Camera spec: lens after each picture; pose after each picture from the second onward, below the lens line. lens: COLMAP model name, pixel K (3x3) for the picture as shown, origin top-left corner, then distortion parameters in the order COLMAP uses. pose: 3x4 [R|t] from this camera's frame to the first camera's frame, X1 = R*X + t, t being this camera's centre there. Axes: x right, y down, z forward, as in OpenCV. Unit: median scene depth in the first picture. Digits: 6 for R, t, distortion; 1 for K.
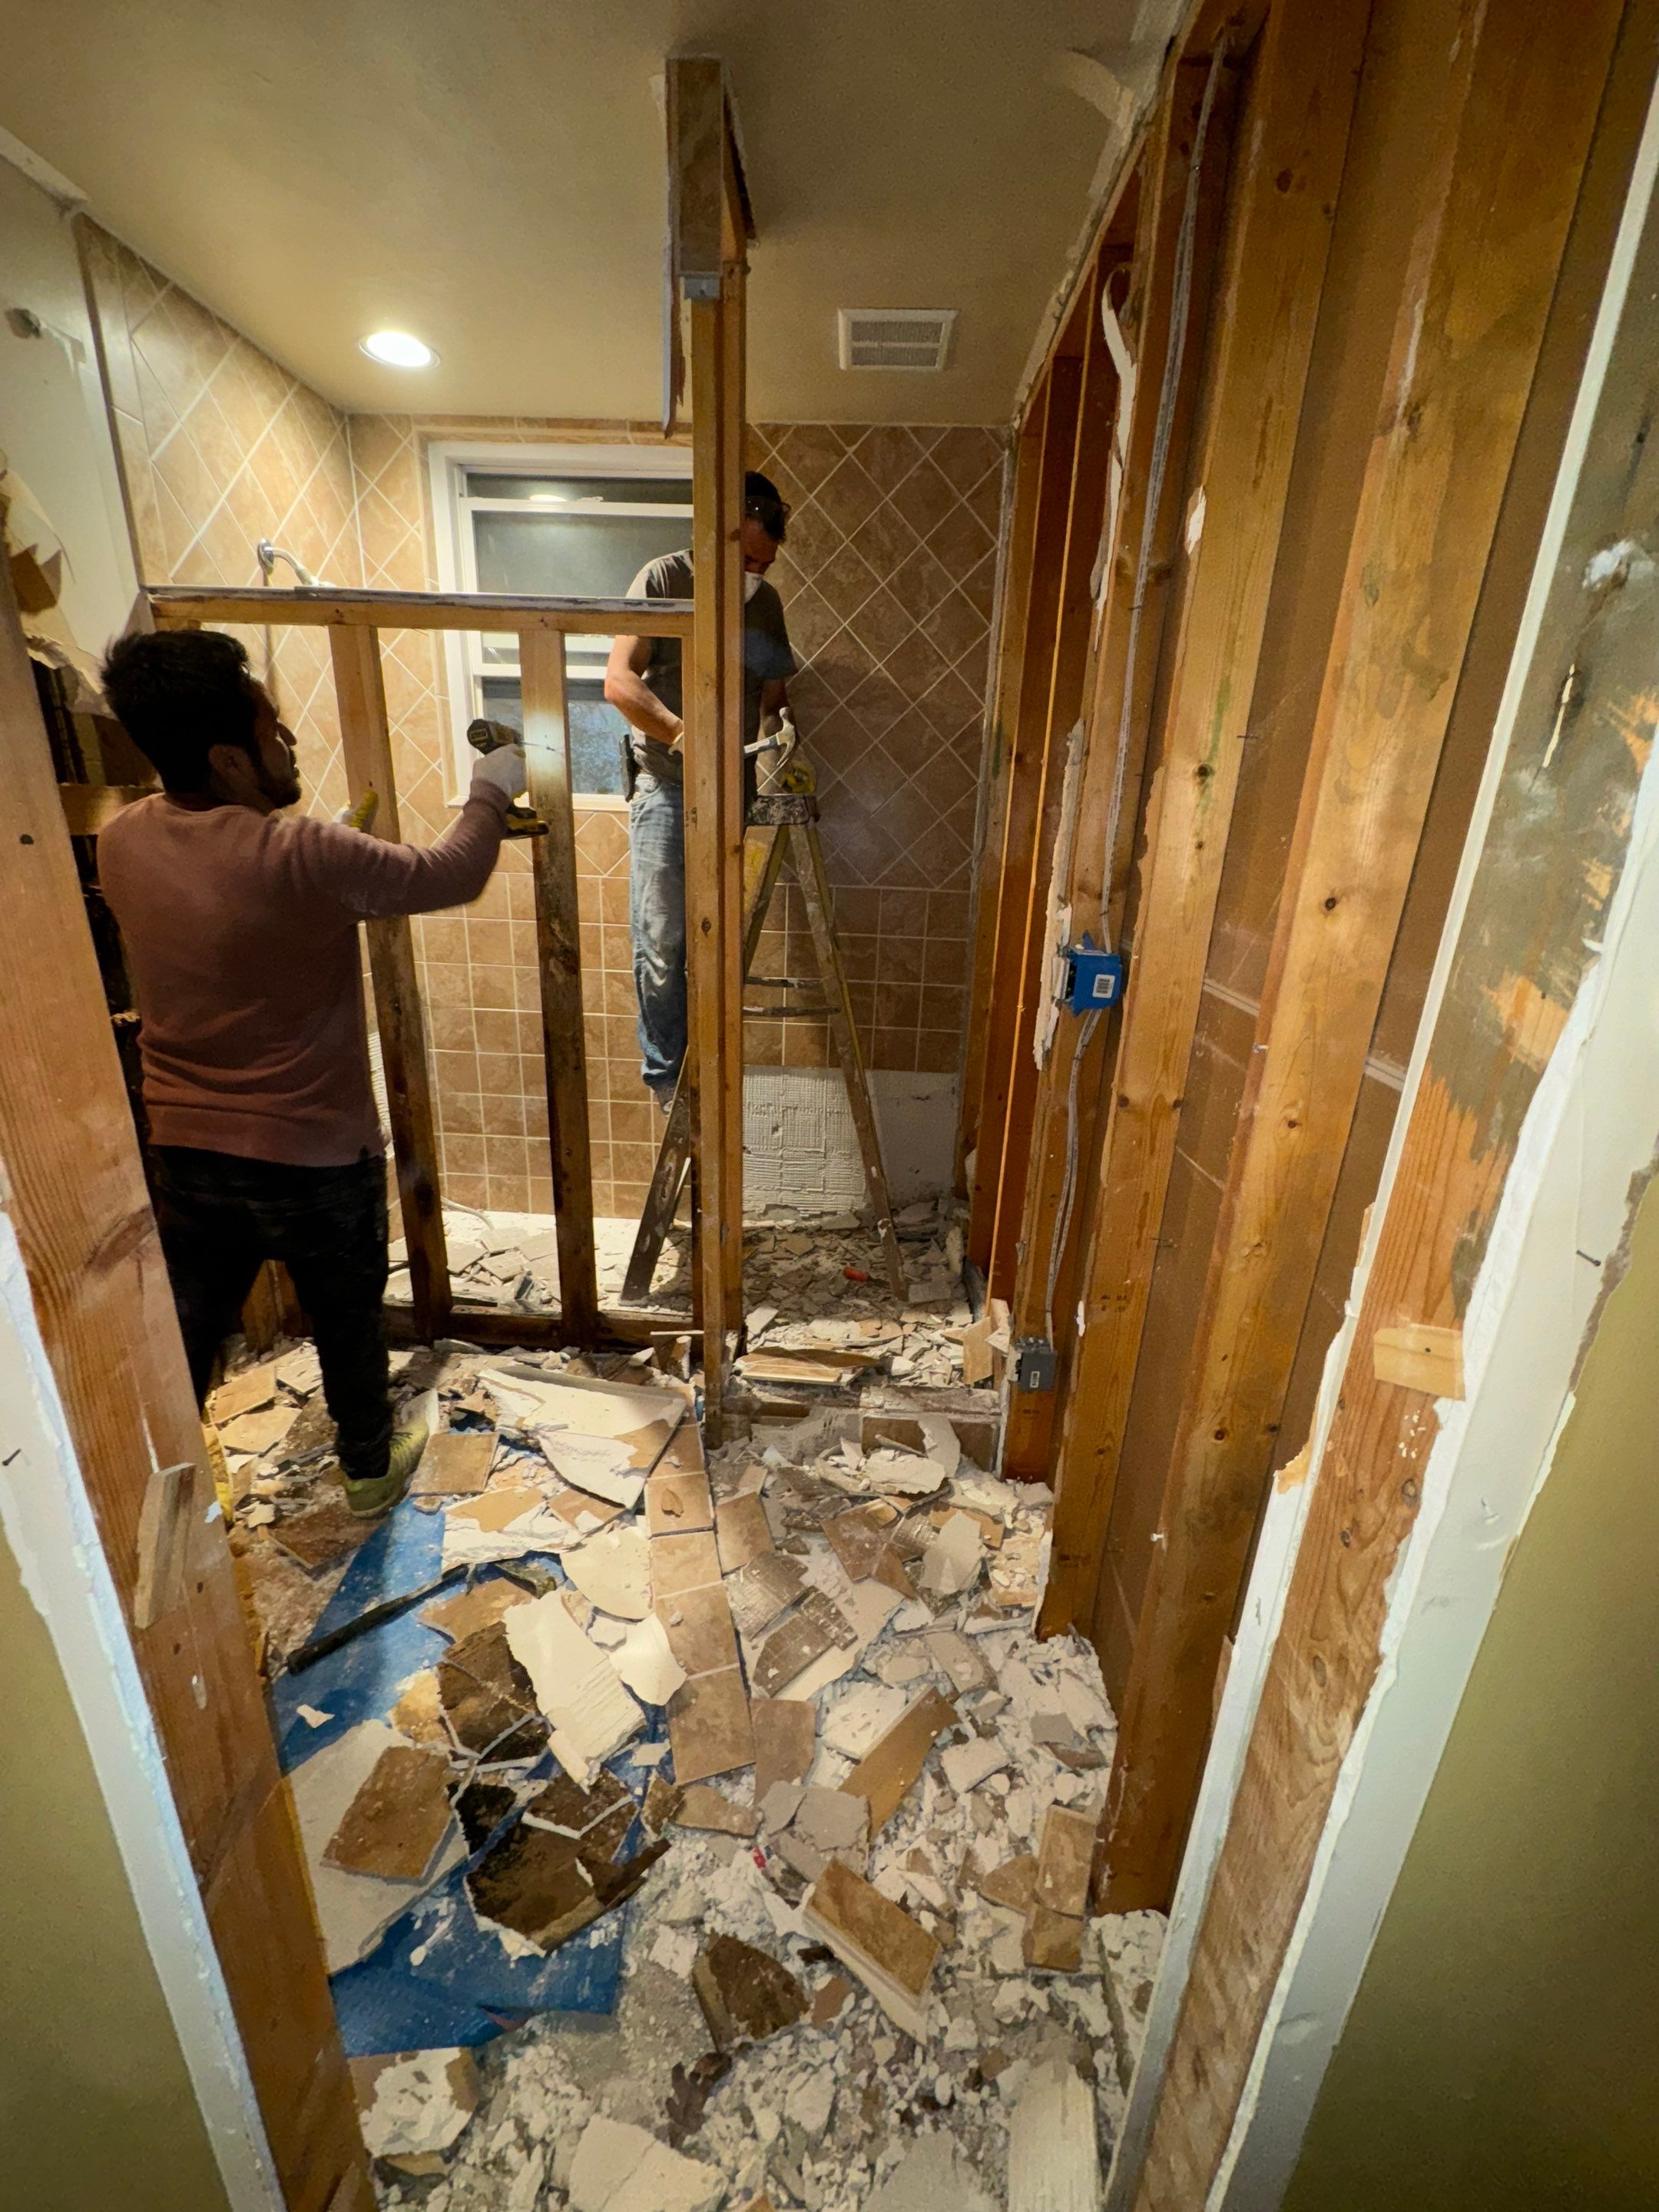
lens RADIAL K [[892.7, 0, 829.5], [0, 892.7, 1106.0], [0, 0, 1]] dist [-0.001012, -0.000313]
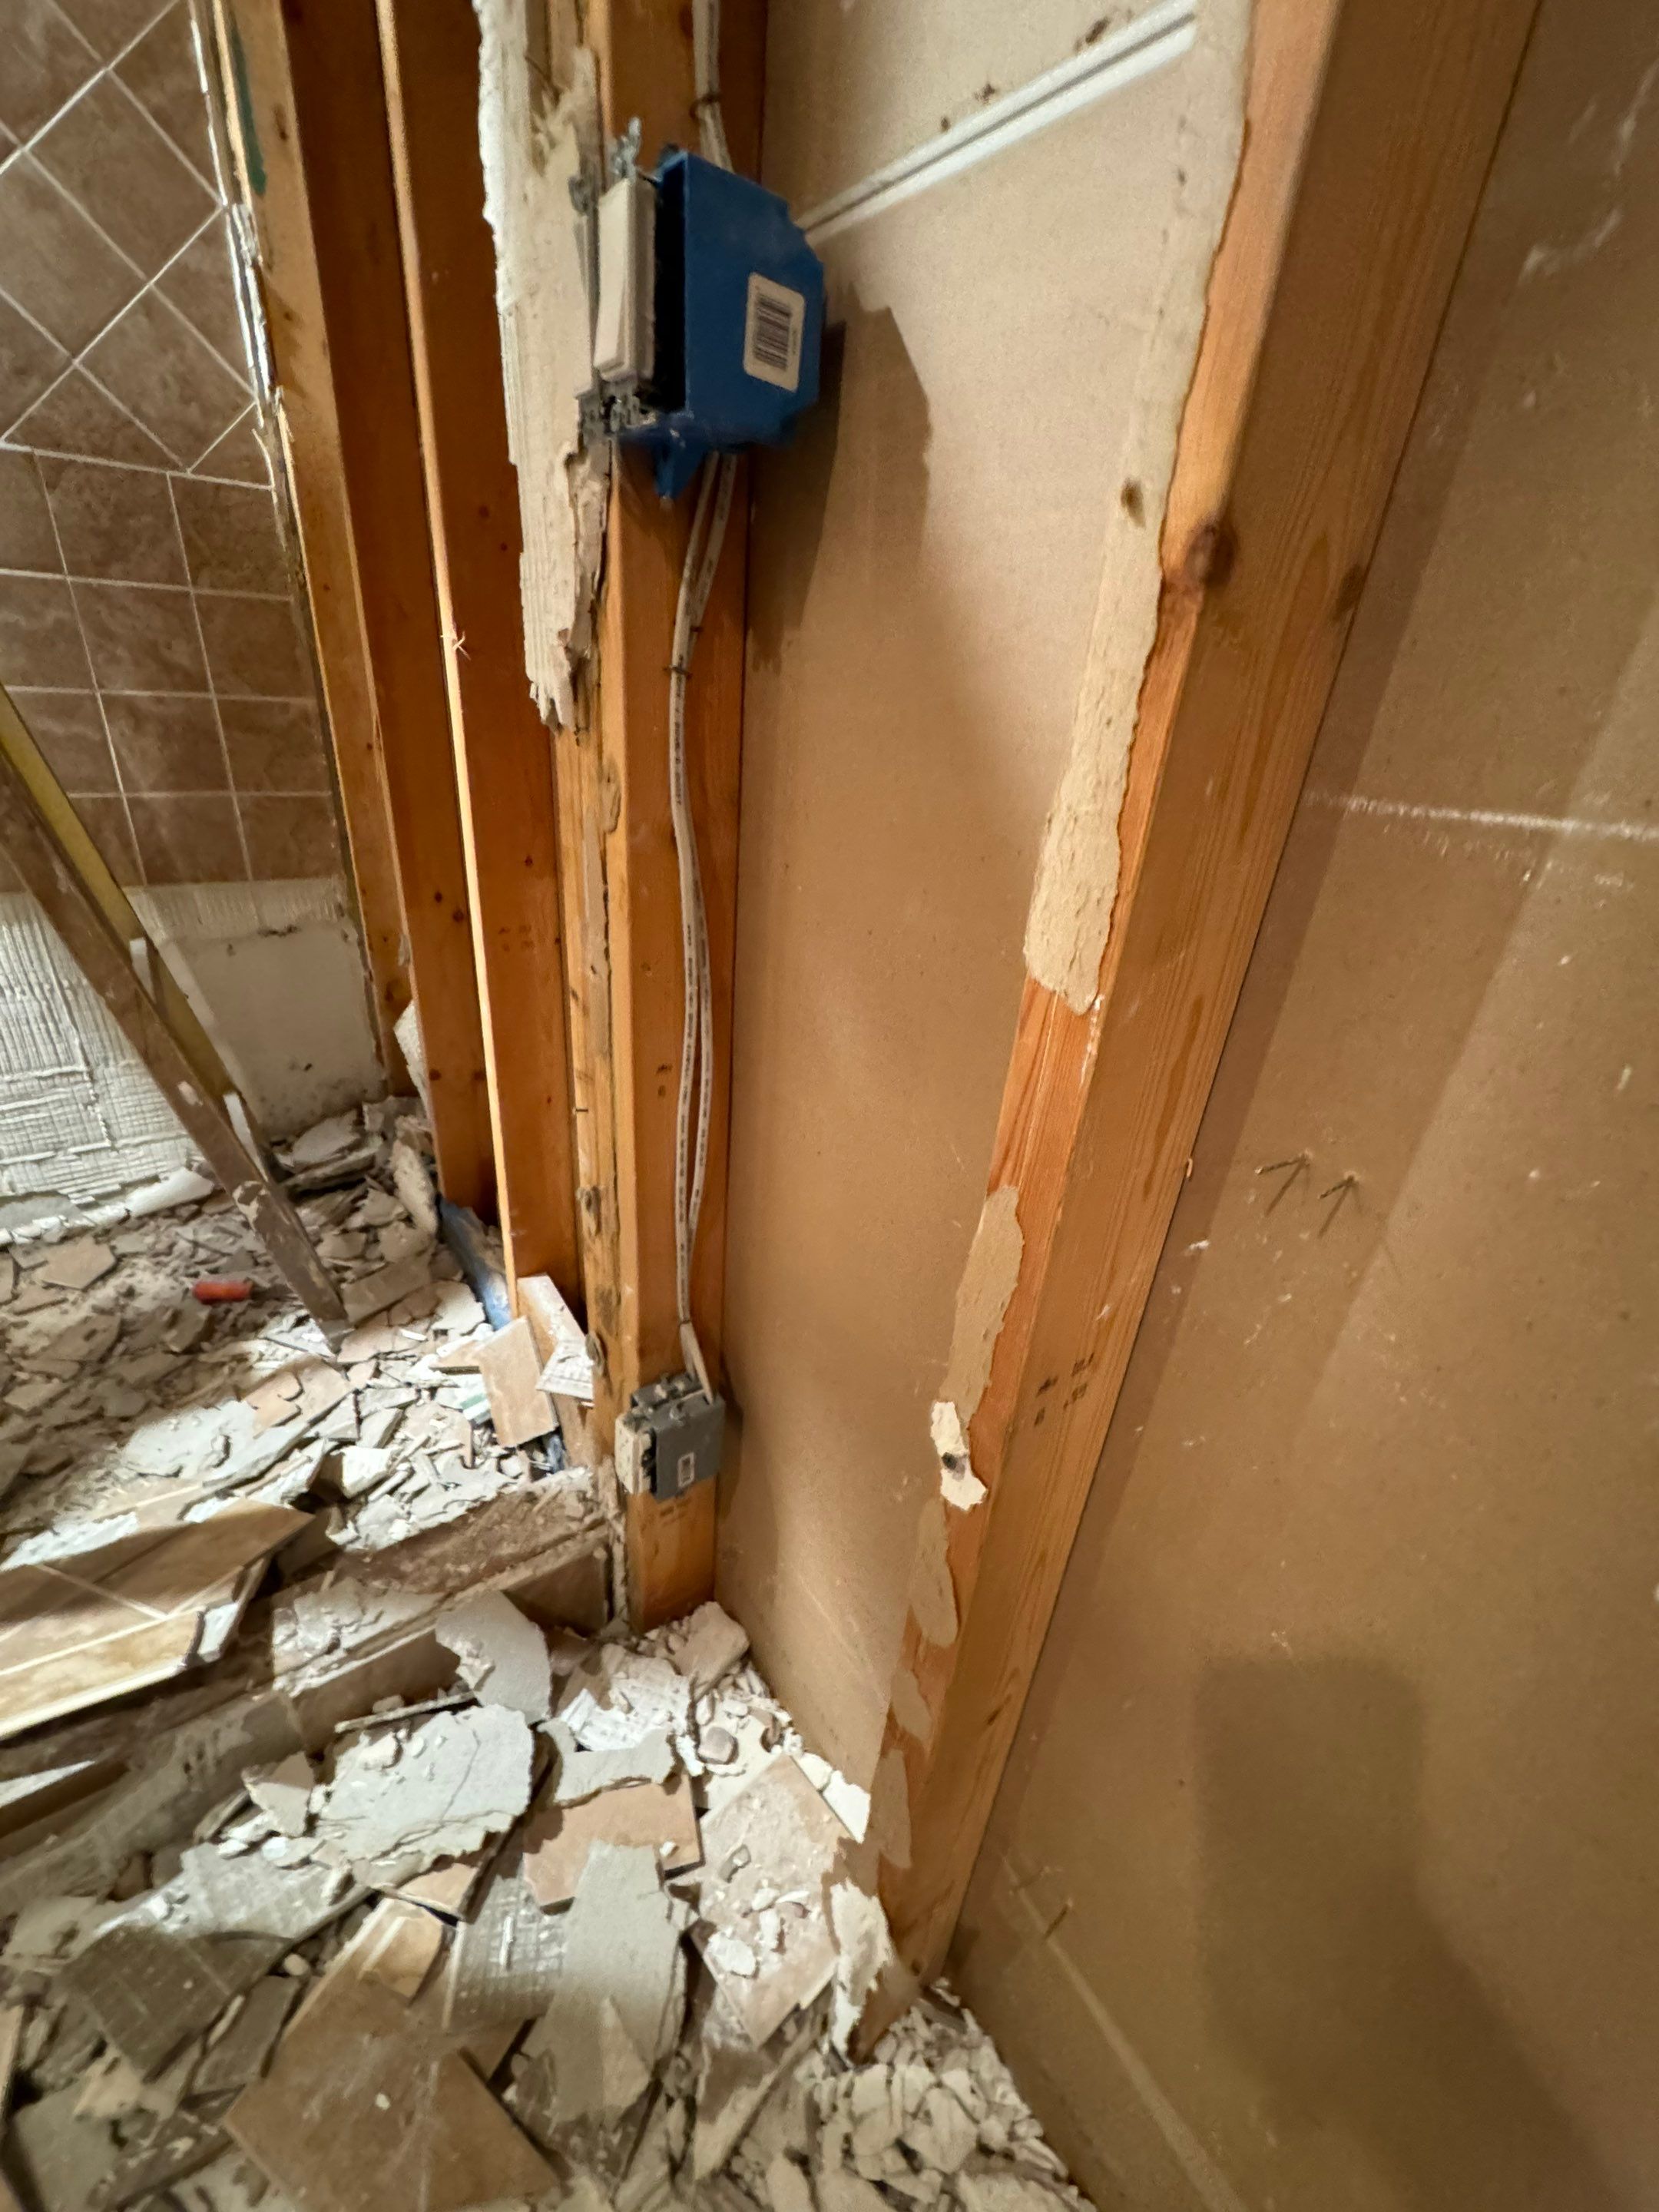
lens RADIAL K [[892.7, 0, 829.5], [0, 892.7, 1106.0], [0, 0, 1]] dist [-0.001012, -0.000313]
pose [[0.803121, -0.241408, 0.544719, 0.075212], [0.144396, 0.965847, 0.215148, 0.034909], [-0.578054, -0.094134, 0.810551, 0.531193]]
